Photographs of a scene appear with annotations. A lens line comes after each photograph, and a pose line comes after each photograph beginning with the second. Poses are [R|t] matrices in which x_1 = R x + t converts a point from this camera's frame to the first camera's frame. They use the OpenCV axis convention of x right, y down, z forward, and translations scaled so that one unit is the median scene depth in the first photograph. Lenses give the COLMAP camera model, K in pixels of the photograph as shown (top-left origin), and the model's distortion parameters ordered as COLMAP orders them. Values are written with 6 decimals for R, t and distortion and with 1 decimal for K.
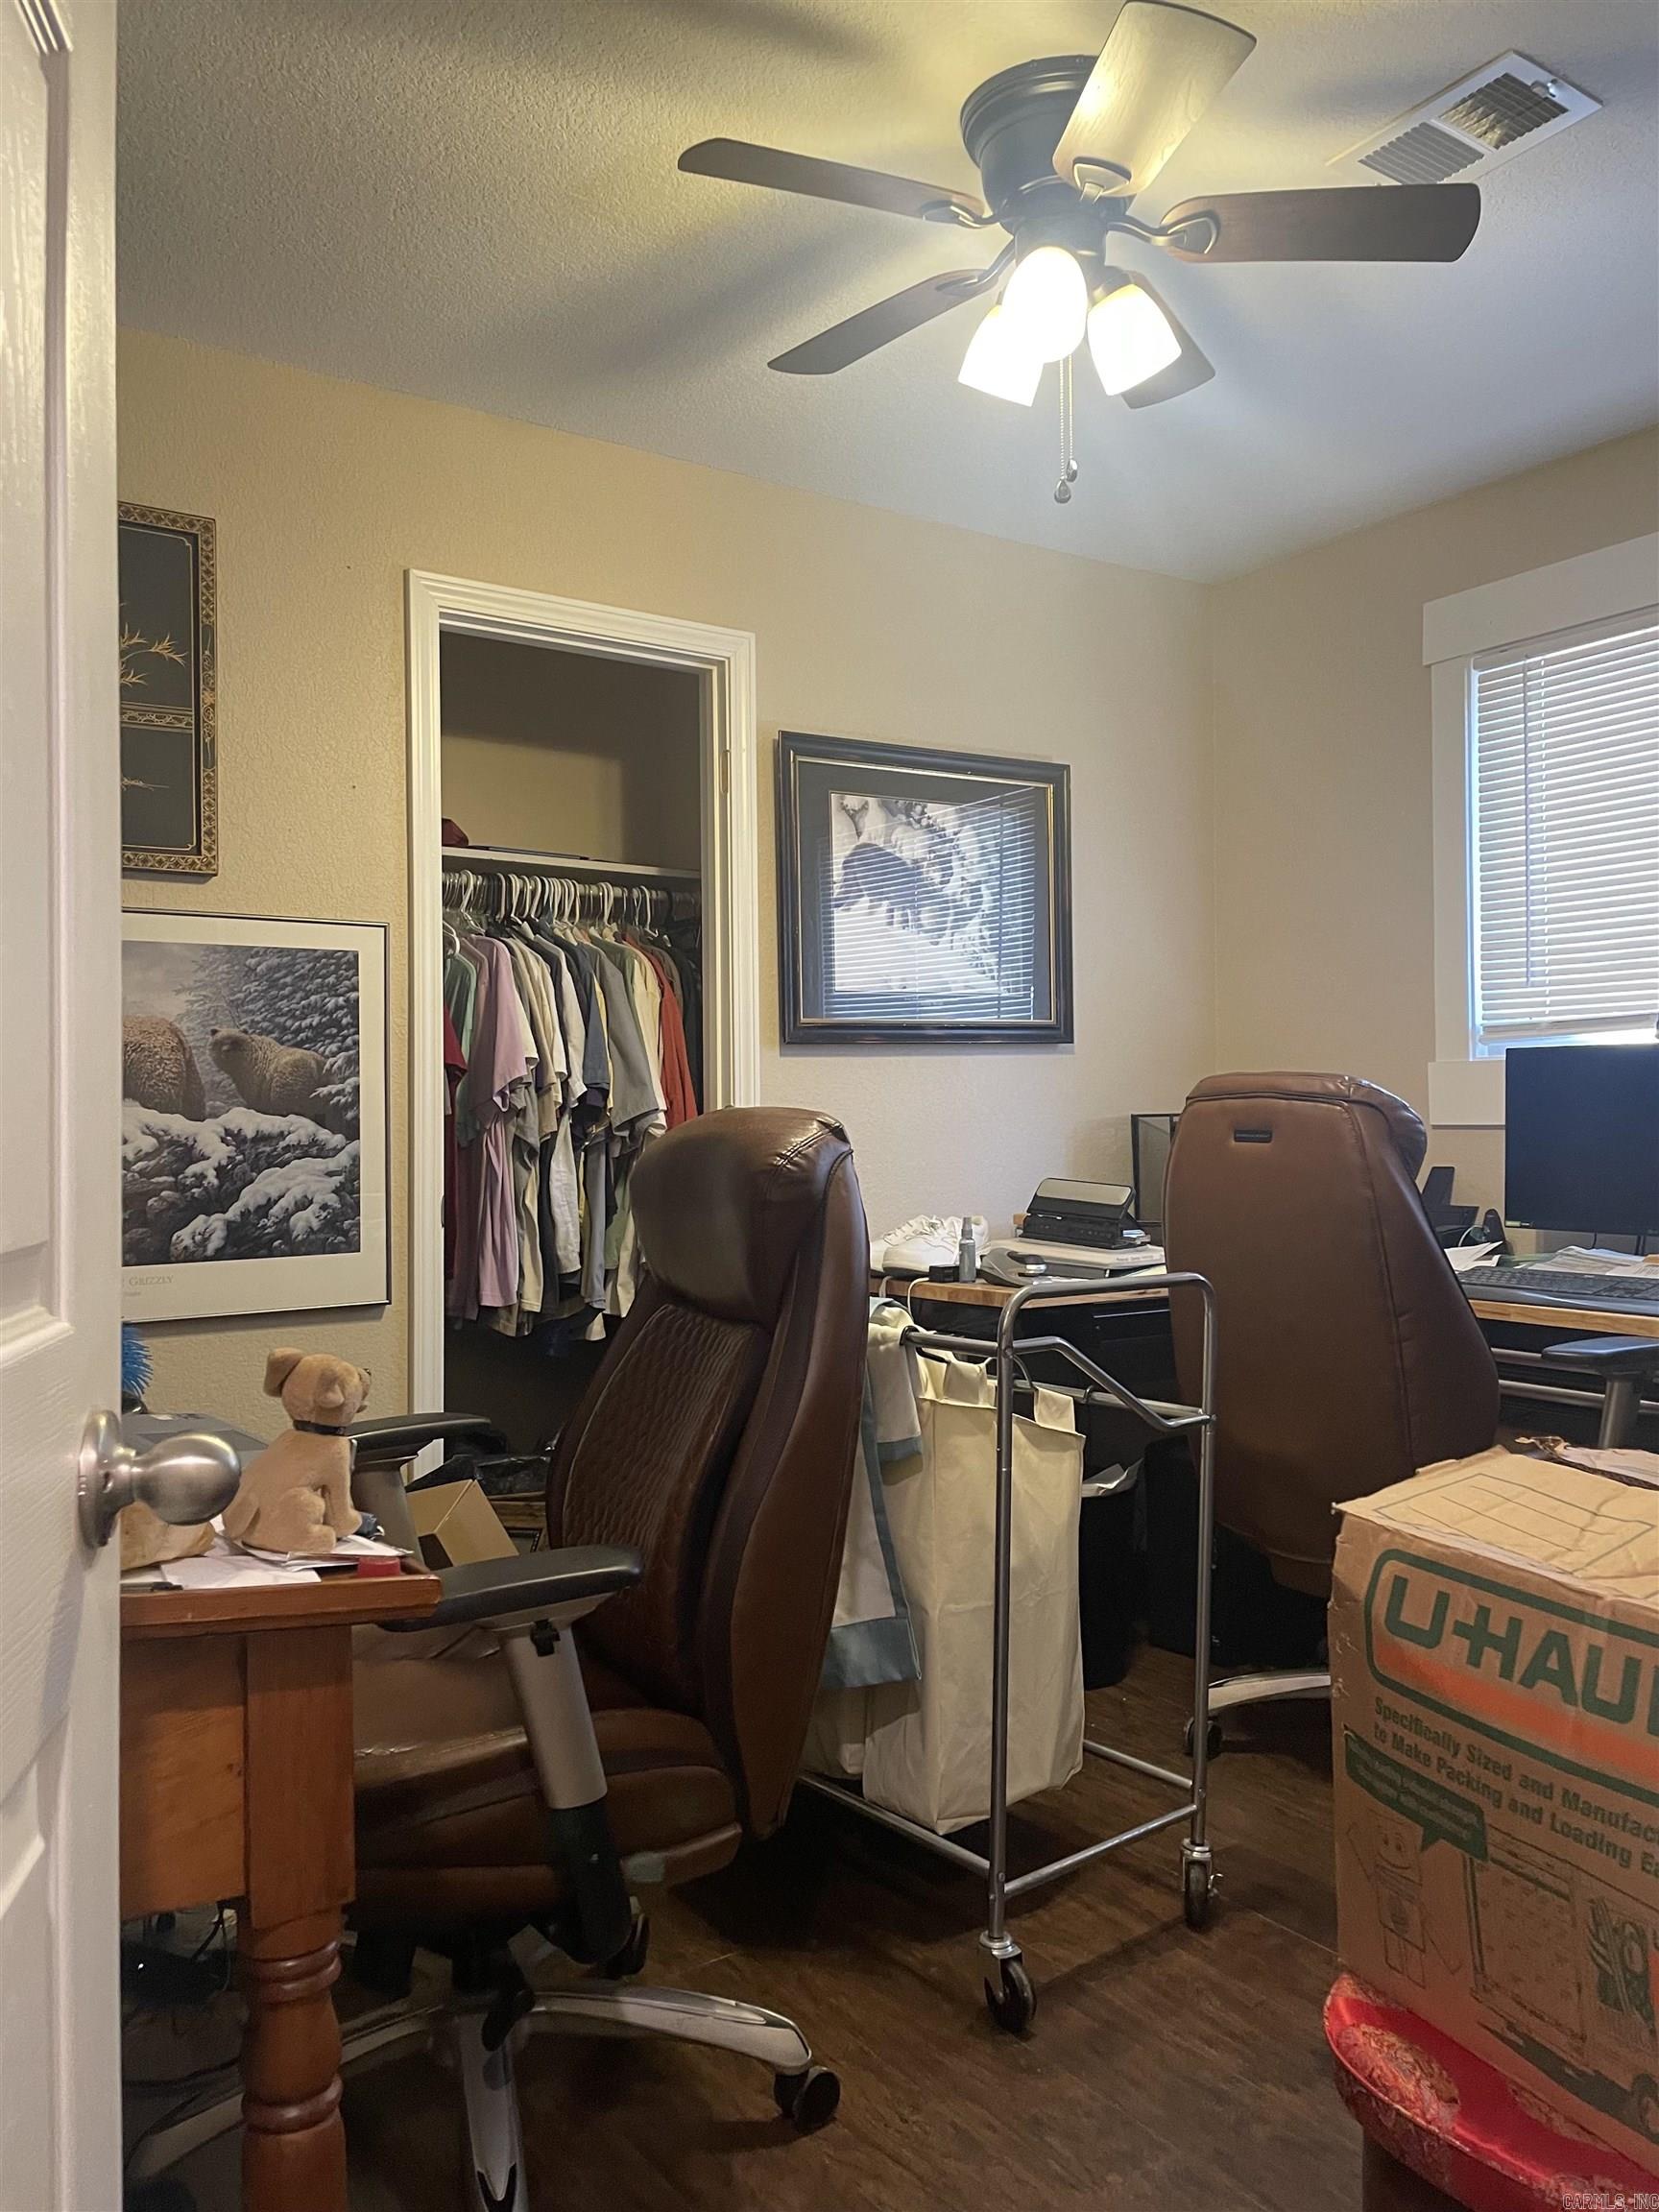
lens RADIAL K [[1680.3, 0, 836.1], [0, 1680.3, 1107.8], [0, 0, 1]] dist [0.007670, -0.006491]
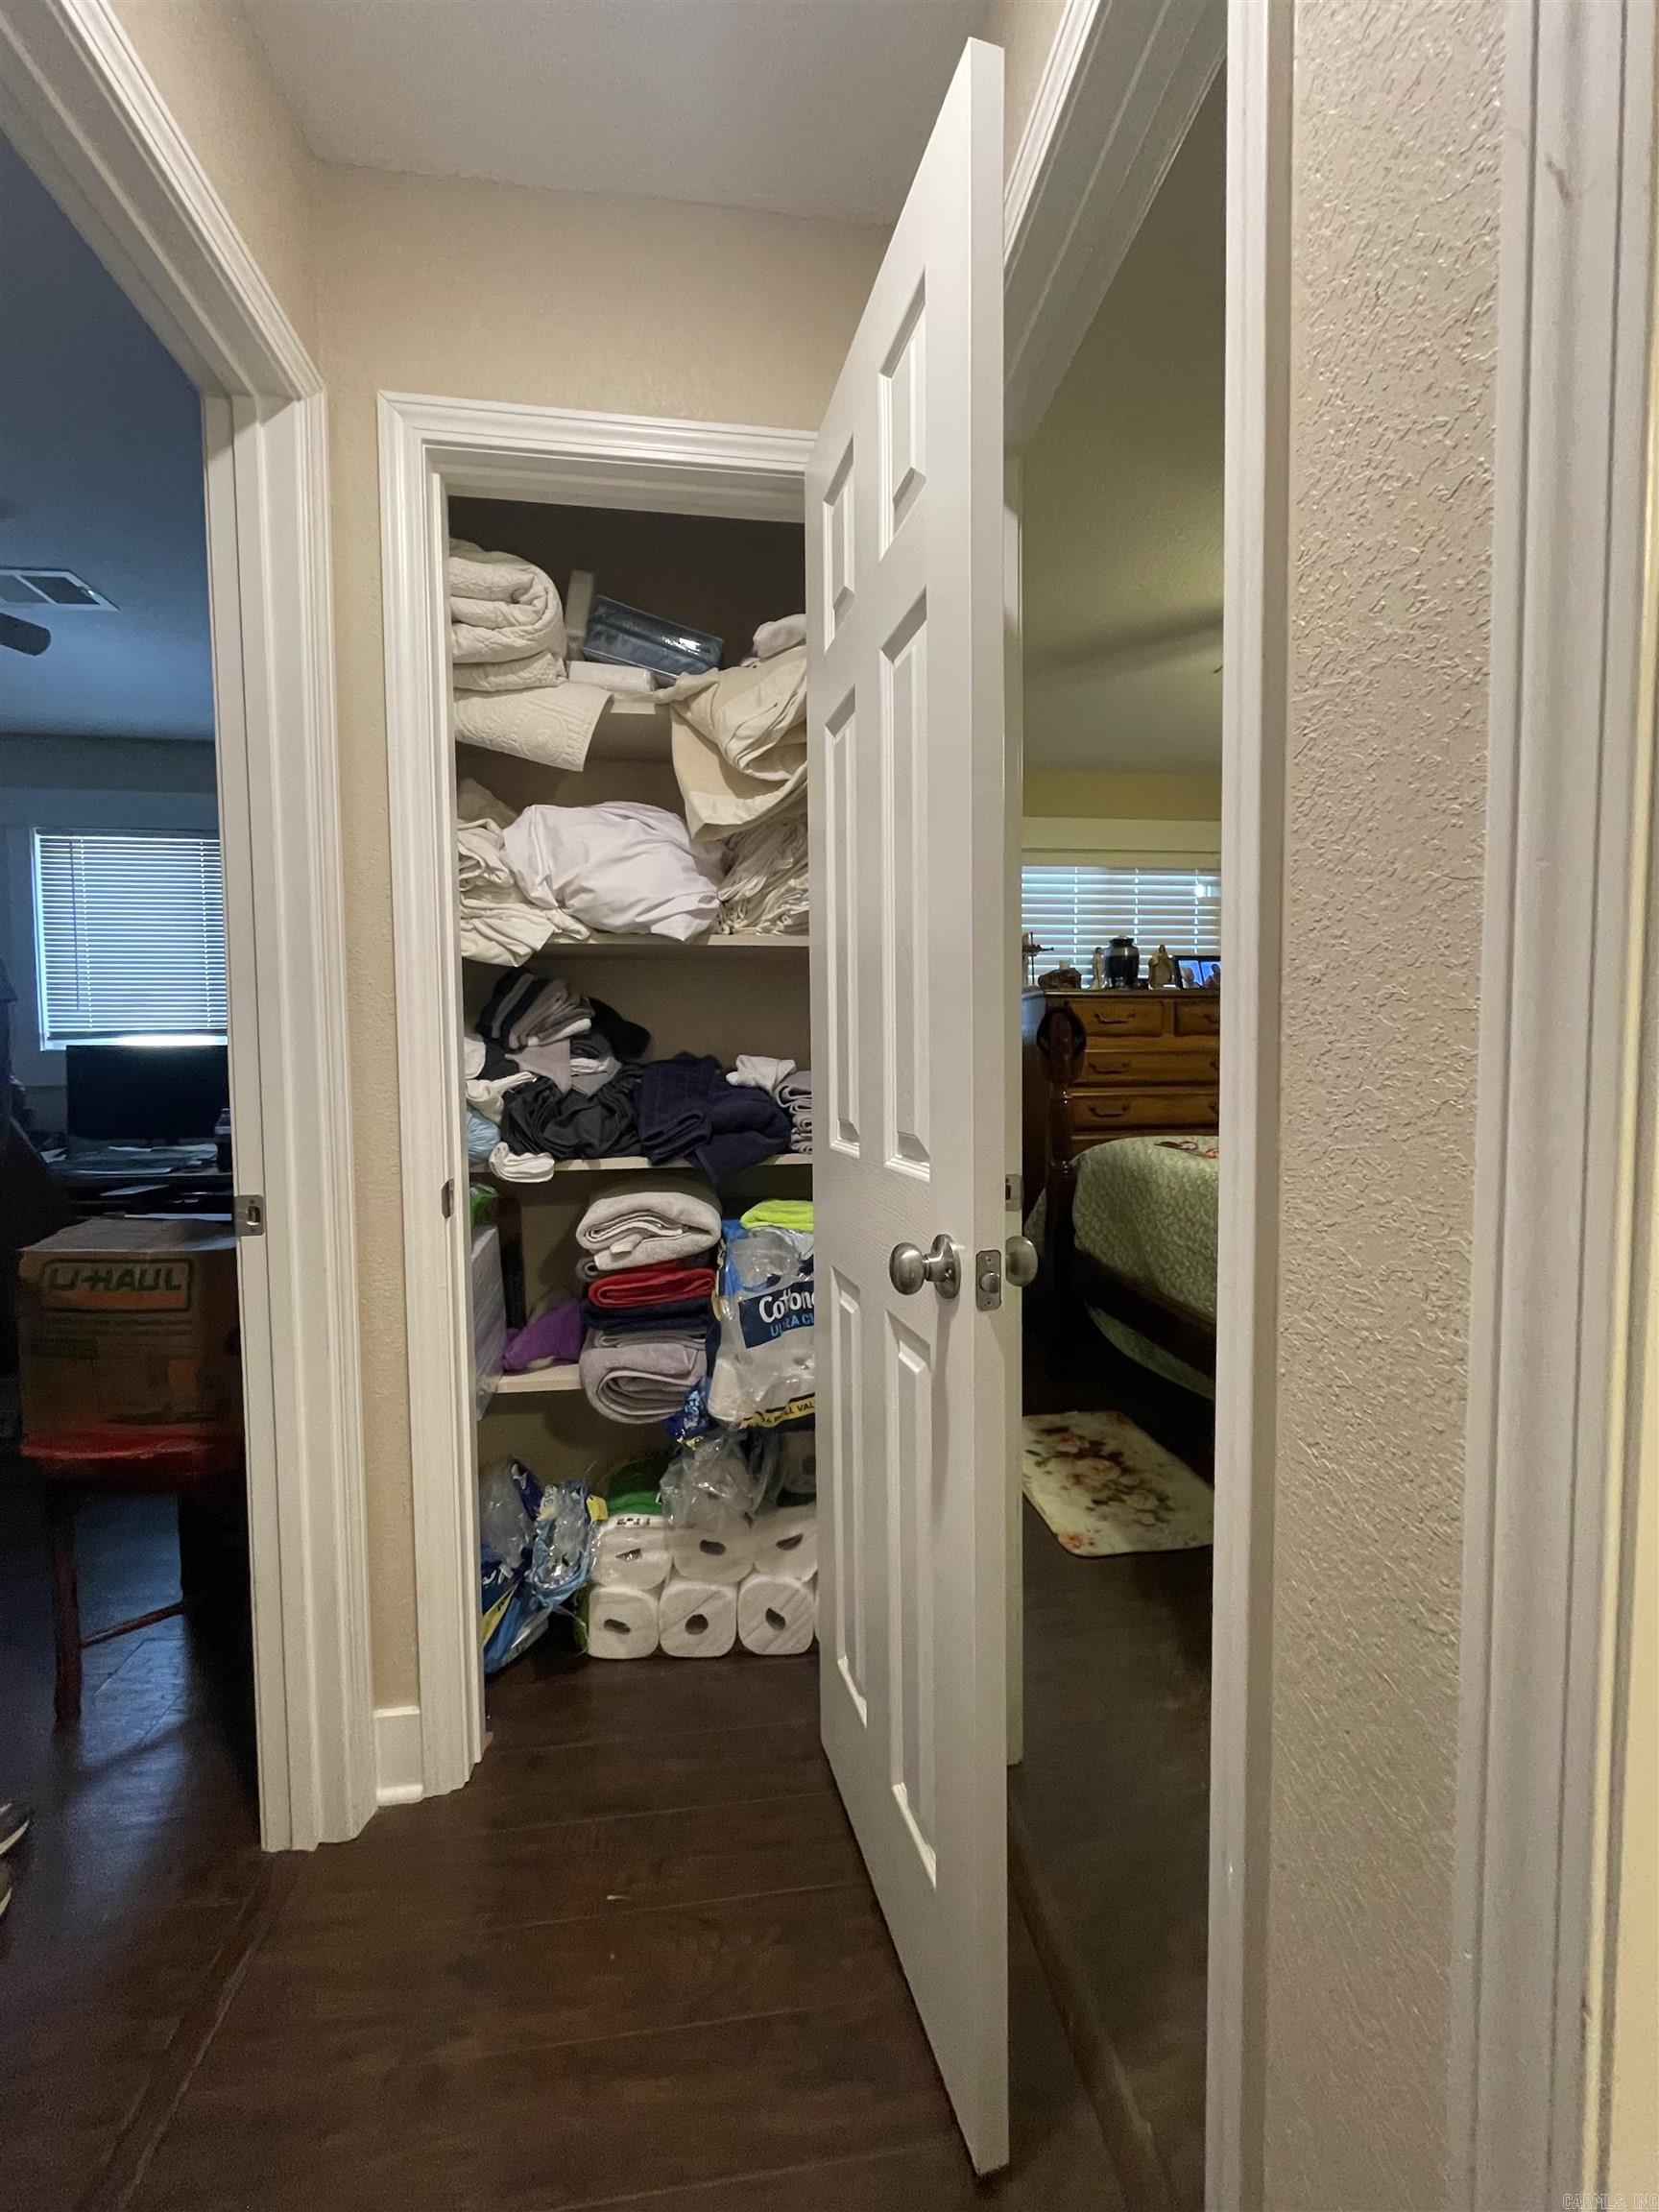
lens RADIAL K [[909.4, 0, 841.9], [0, 909.4, 1111.8], [0, 0, 1]] dist [-0.004614, 0.000768]
pose [[0.451341, -0.035221, 0.891656, -0.367063], [-0.003898, 0.999133, 0.041440, -0.021486], [-0.892343, -0.022180, 0.450813, -0.727600]]
